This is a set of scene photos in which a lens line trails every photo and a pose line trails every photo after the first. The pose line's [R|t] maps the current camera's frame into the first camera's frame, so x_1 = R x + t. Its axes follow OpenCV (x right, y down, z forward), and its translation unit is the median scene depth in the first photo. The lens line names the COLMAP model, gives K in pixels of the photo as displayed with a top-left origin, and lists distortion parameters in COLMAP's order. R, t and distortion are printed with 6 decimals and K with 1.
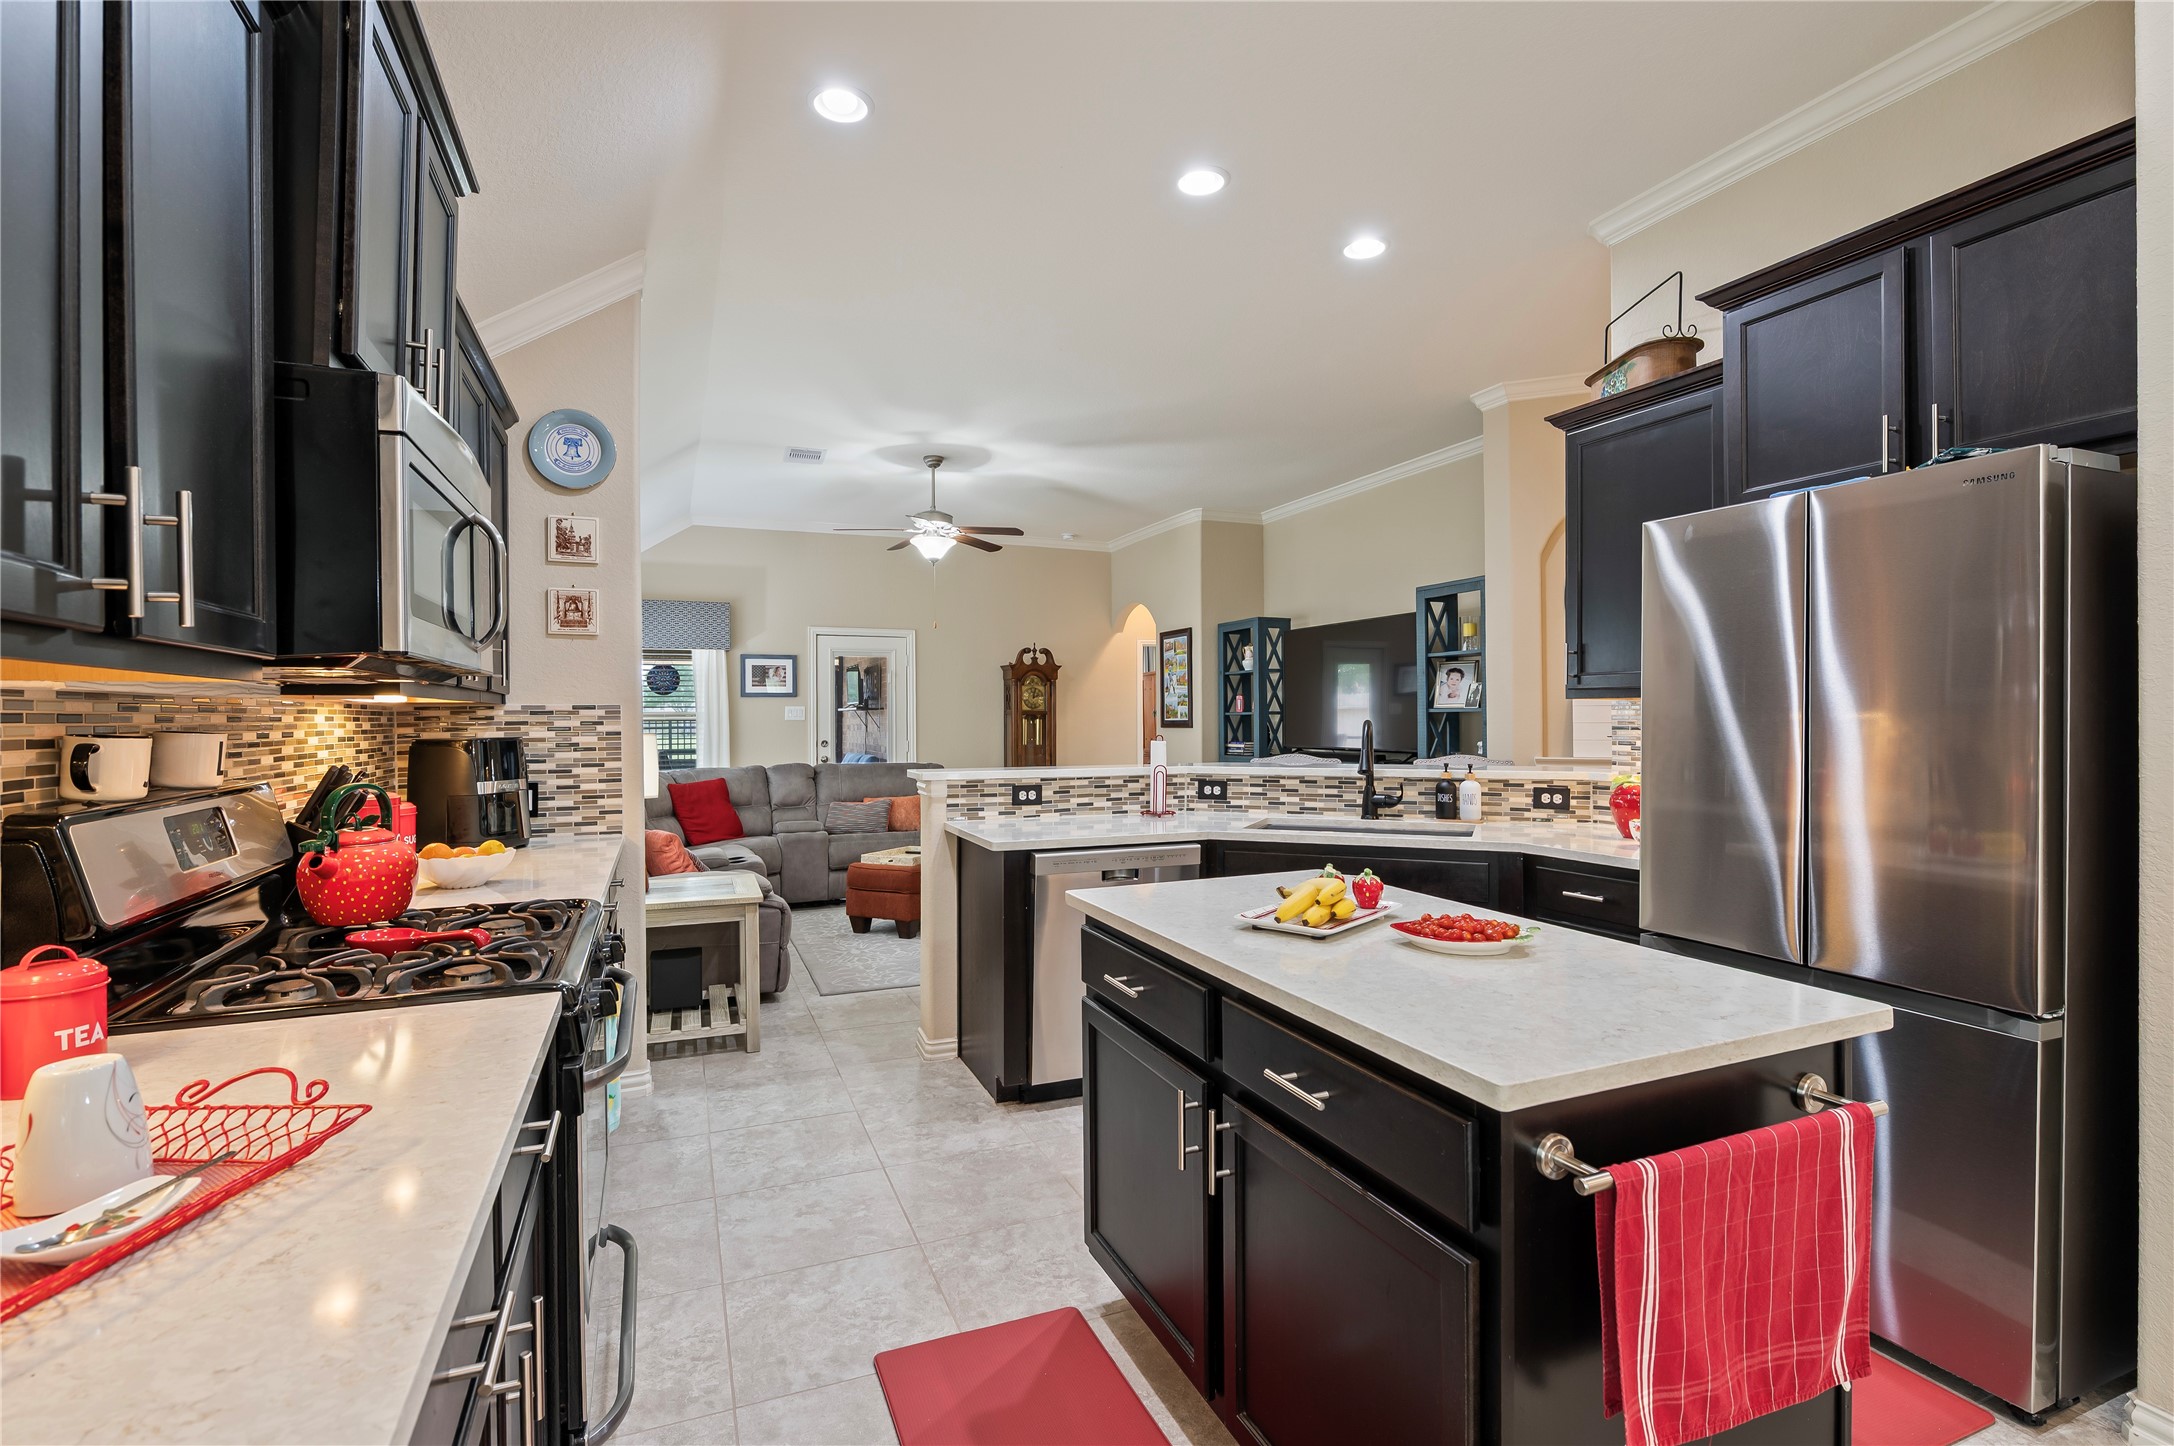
lens RADIAL K [[957.2, 0, 1079.9], [0, 957.2, 722.5], [0, 0, 1]] dist [-0.005634, -0.001427]
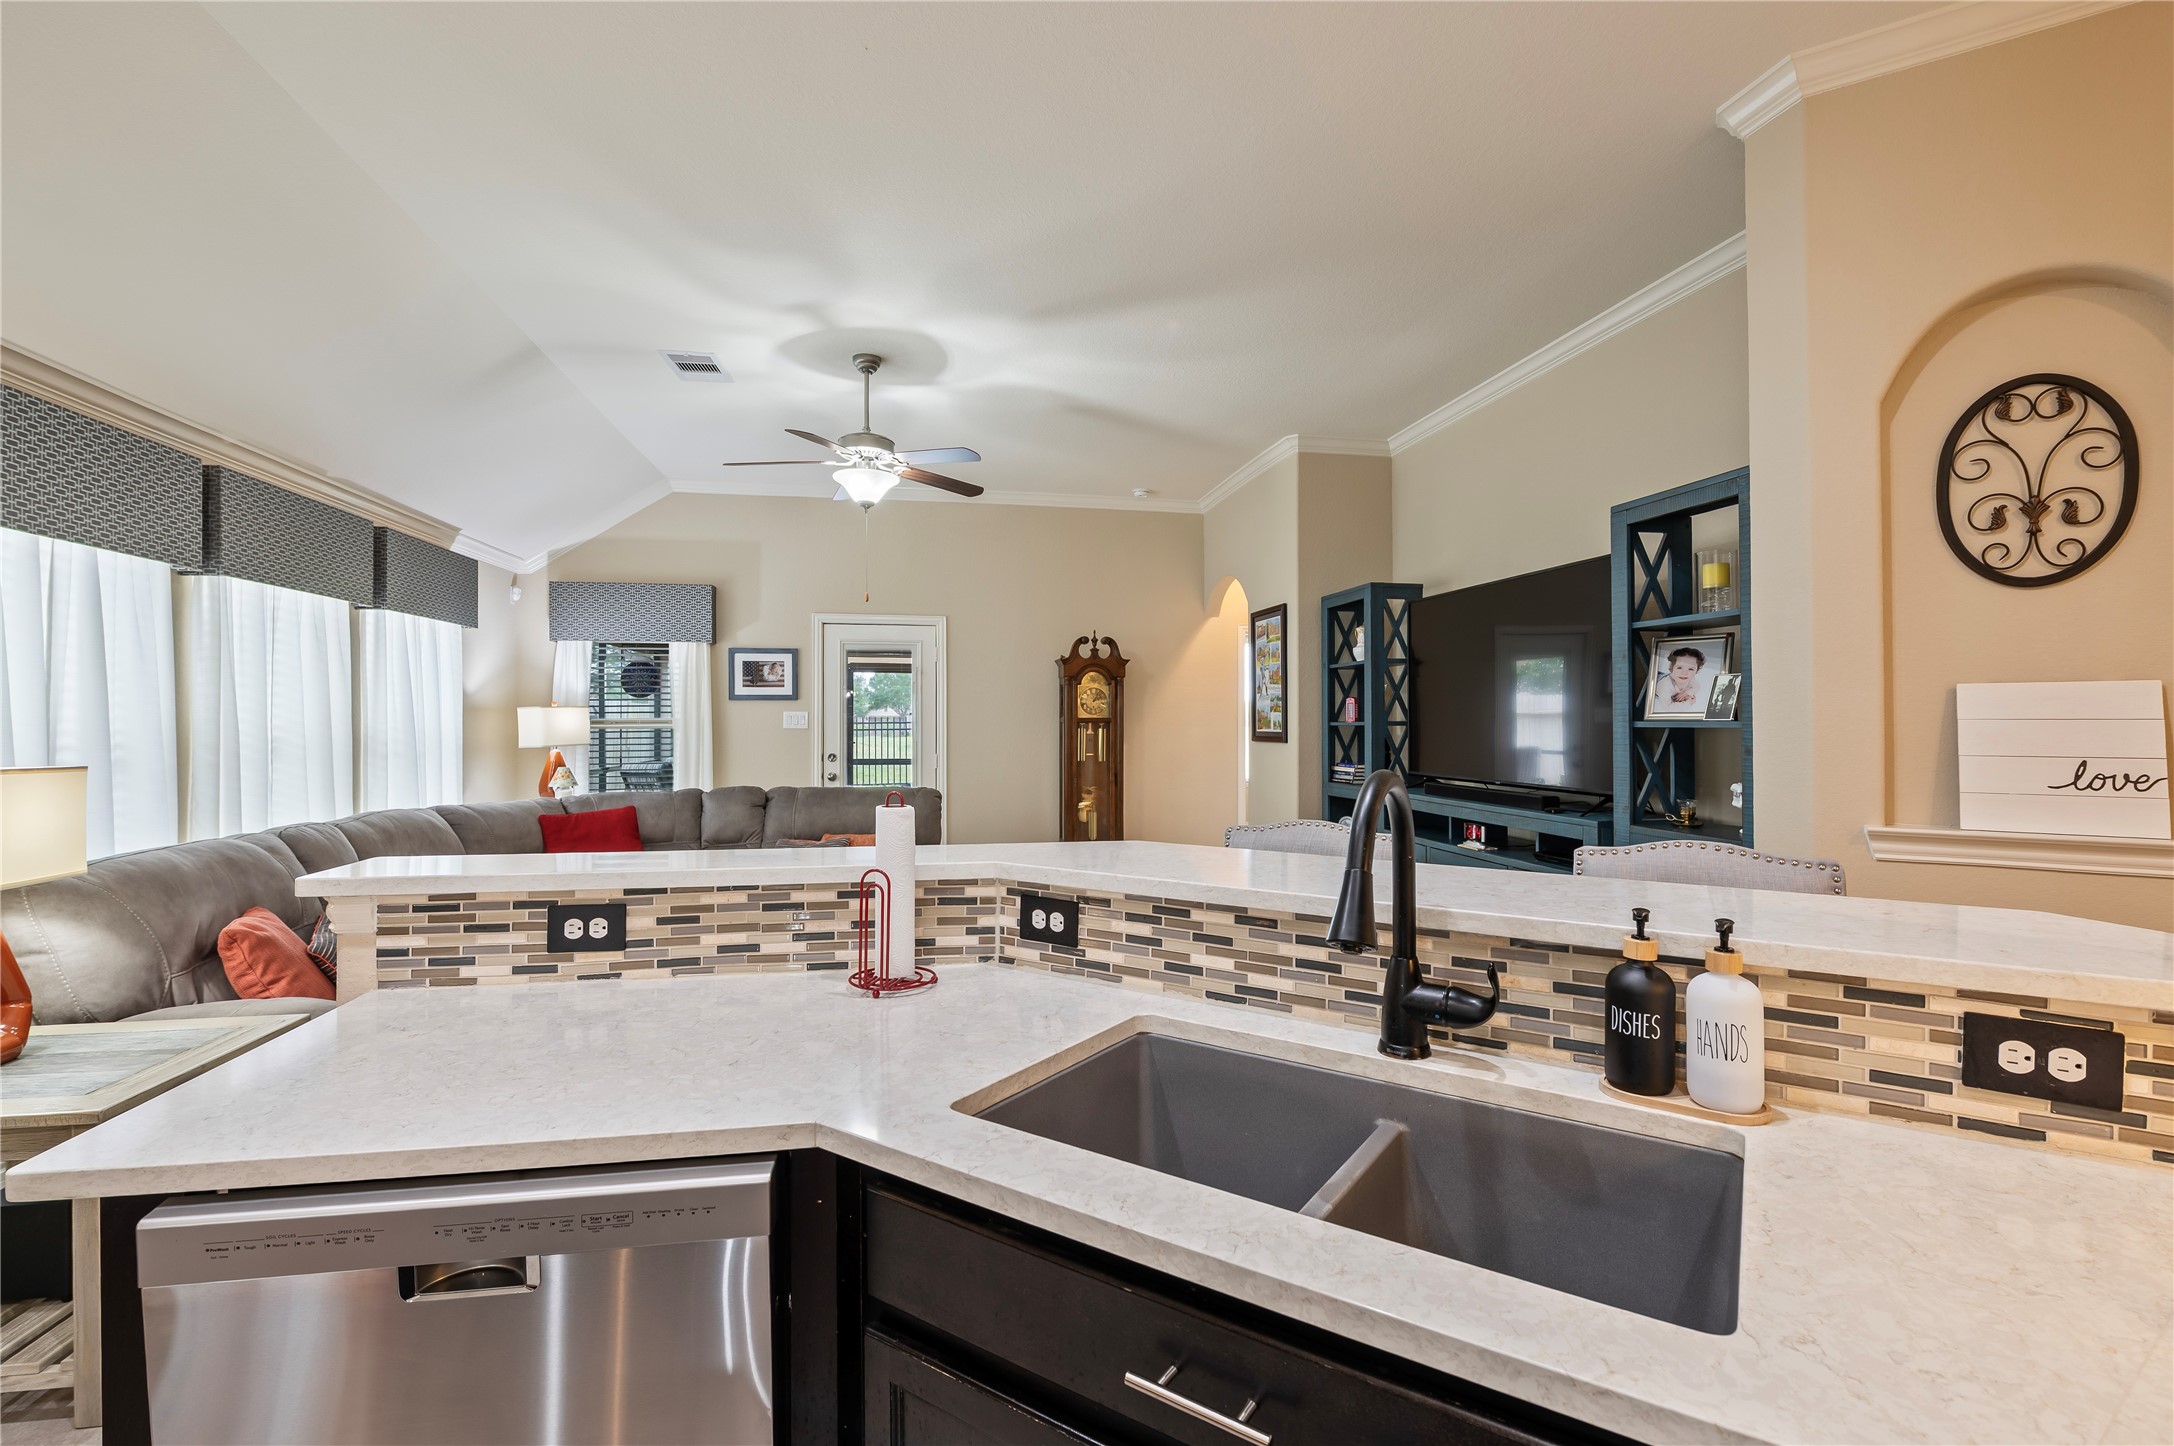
lens RADIAL K [[957.2, 0, 1080.0], [0, 957.2, 719.6], [0, 0, 1]] dist [-0.005634, -0.001427]
pose [[0.980557, 0.003948, -0.196194, 0.155251], [-0.005014, 0.999975, -0.004940, -0.010952], [0.196169, 0.005828, 0.980553, 0.385884]]
